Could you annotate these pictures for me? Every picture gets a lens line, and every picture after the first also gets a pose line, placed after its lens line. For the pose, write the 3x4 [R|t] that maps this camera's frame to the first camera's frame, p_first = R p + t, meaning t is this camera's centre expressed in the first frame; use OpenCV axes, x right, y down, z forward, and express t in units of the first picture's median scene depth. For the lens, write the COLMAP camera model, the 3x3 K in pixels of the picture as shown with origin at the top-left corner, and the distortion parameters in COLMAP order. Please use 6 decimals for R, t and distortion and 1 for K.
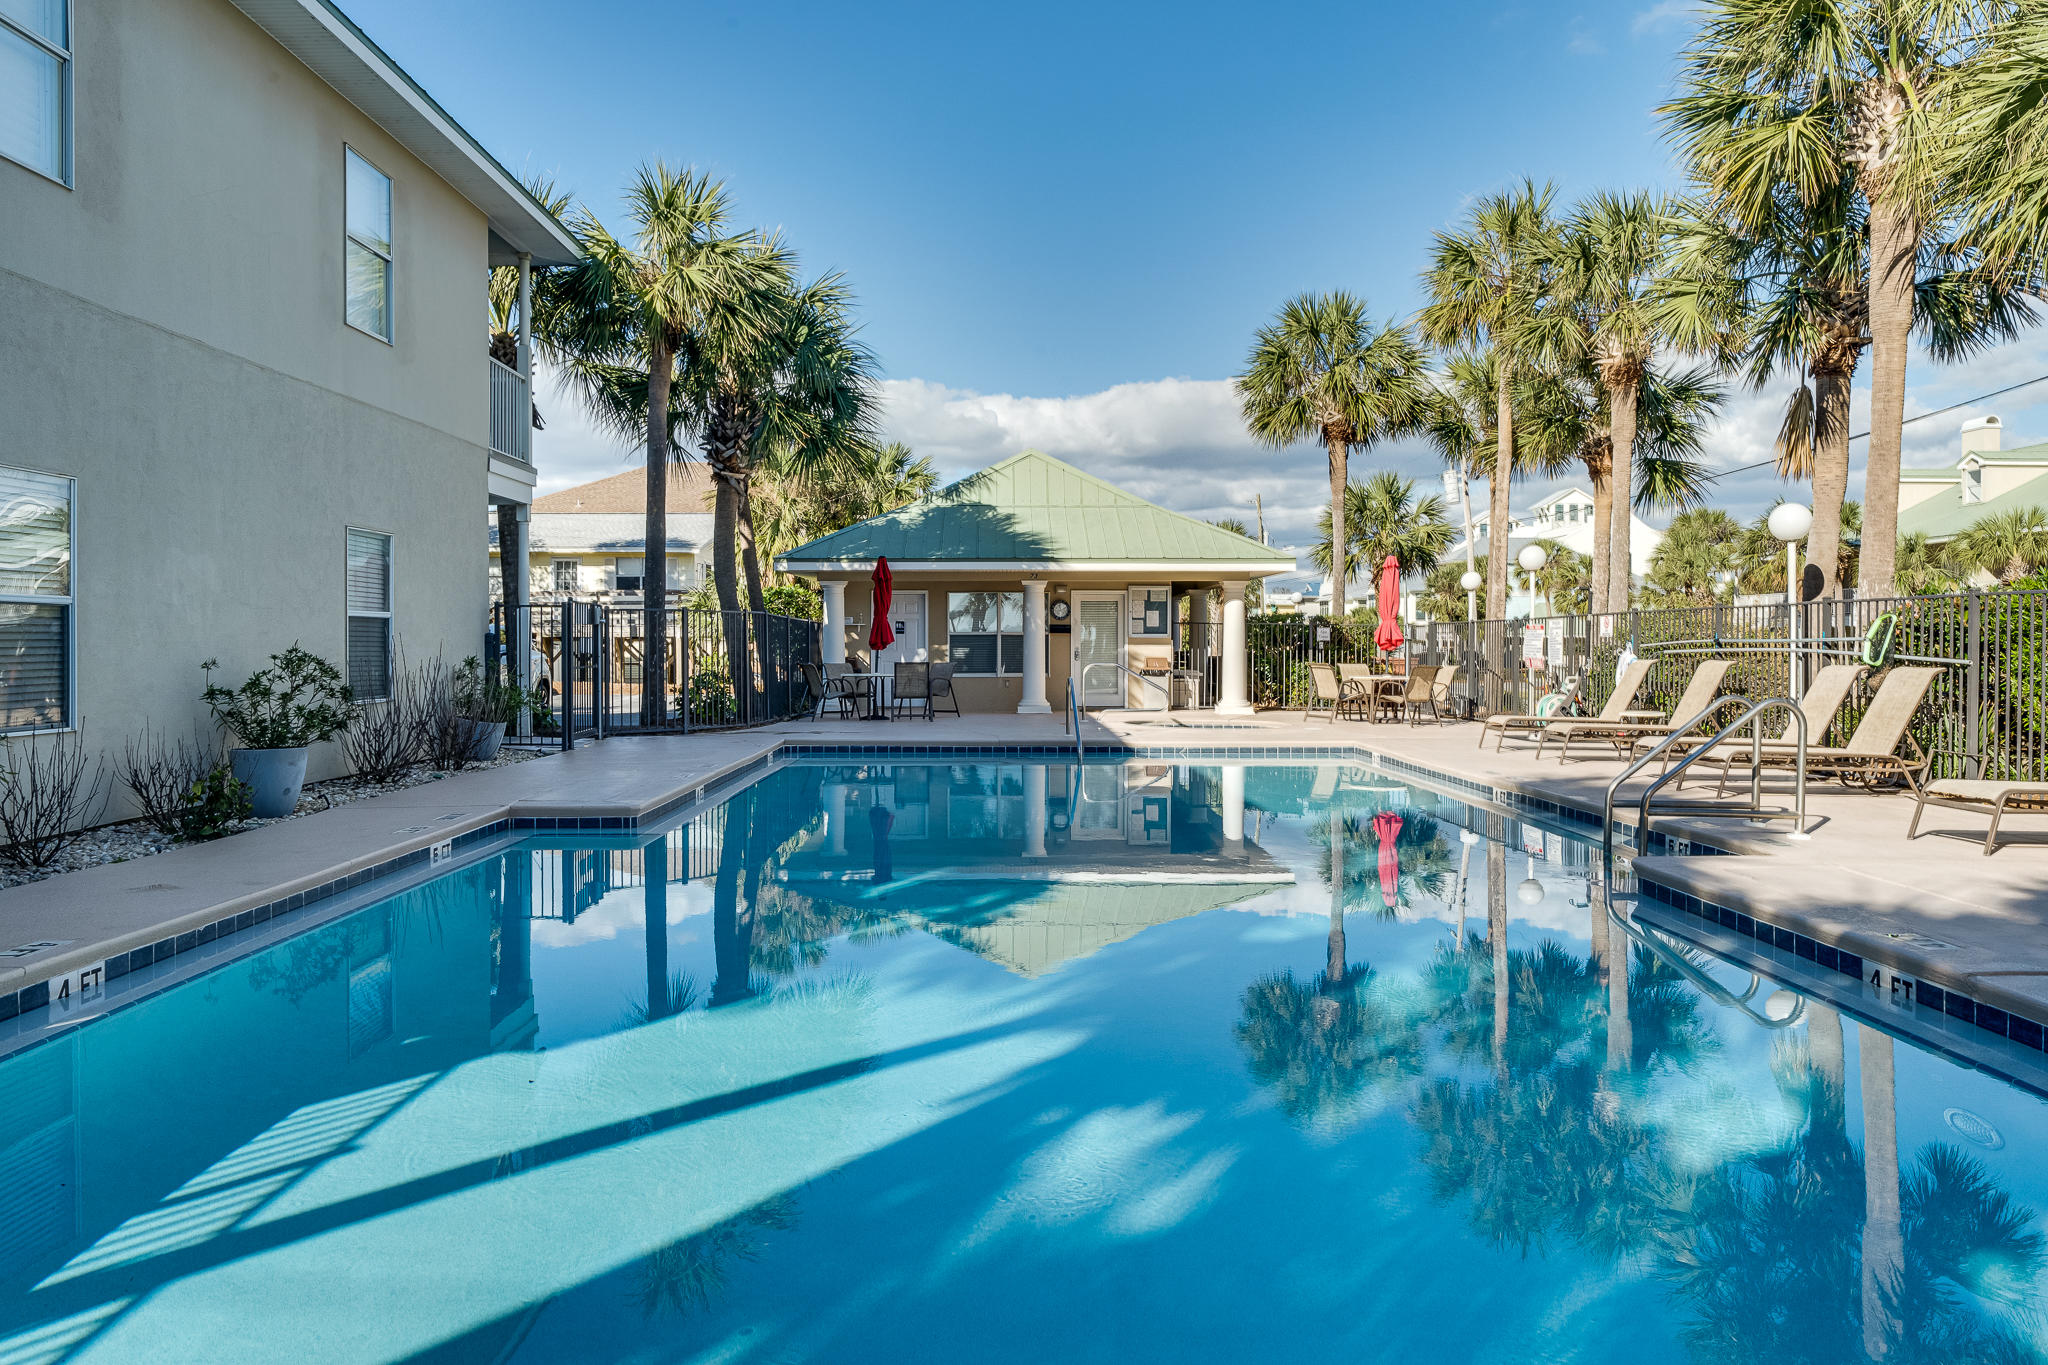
lens RADIAL K [[1413.6, 0, 1024.0], [0, 1413.6, 682.5], [0, 0, 1]] dist [-0.000646, -0.002082]
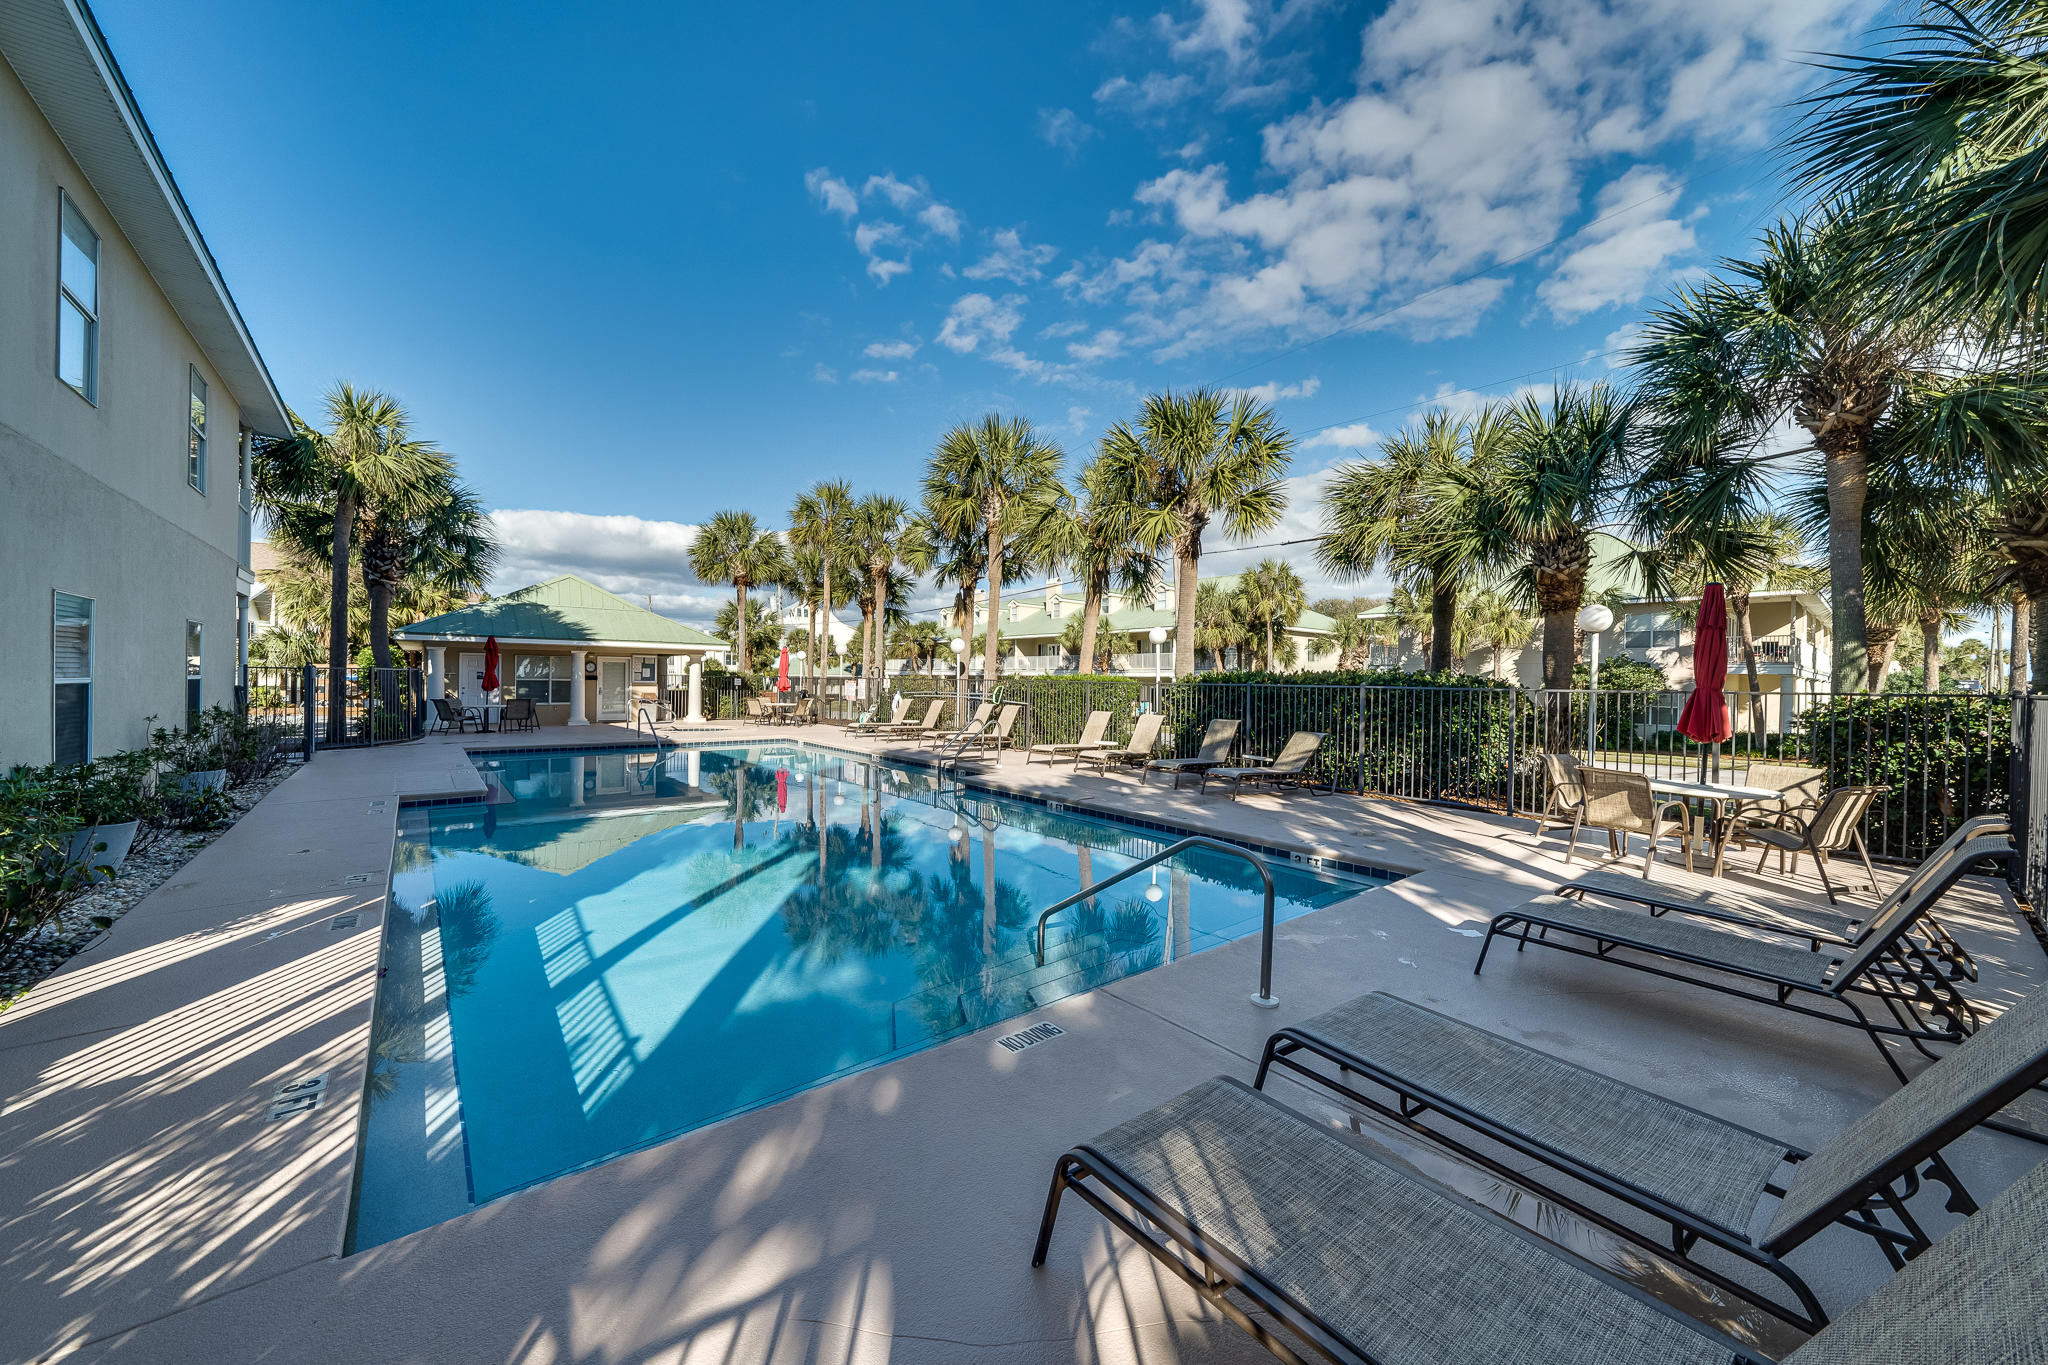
lens RADIAL K [[823.1, 0, 1027.8], [0, 823.1, 688.2], [0, 0, 1]] dist [0.000689, 0.000027]
pose [[0.756986, 0.000937, 0.653431, -0.250938], [-0.000057, 0.999999, -0.001368, -0.024244], [-0.653432, 0.000998, 0.756985, -0.161564]]
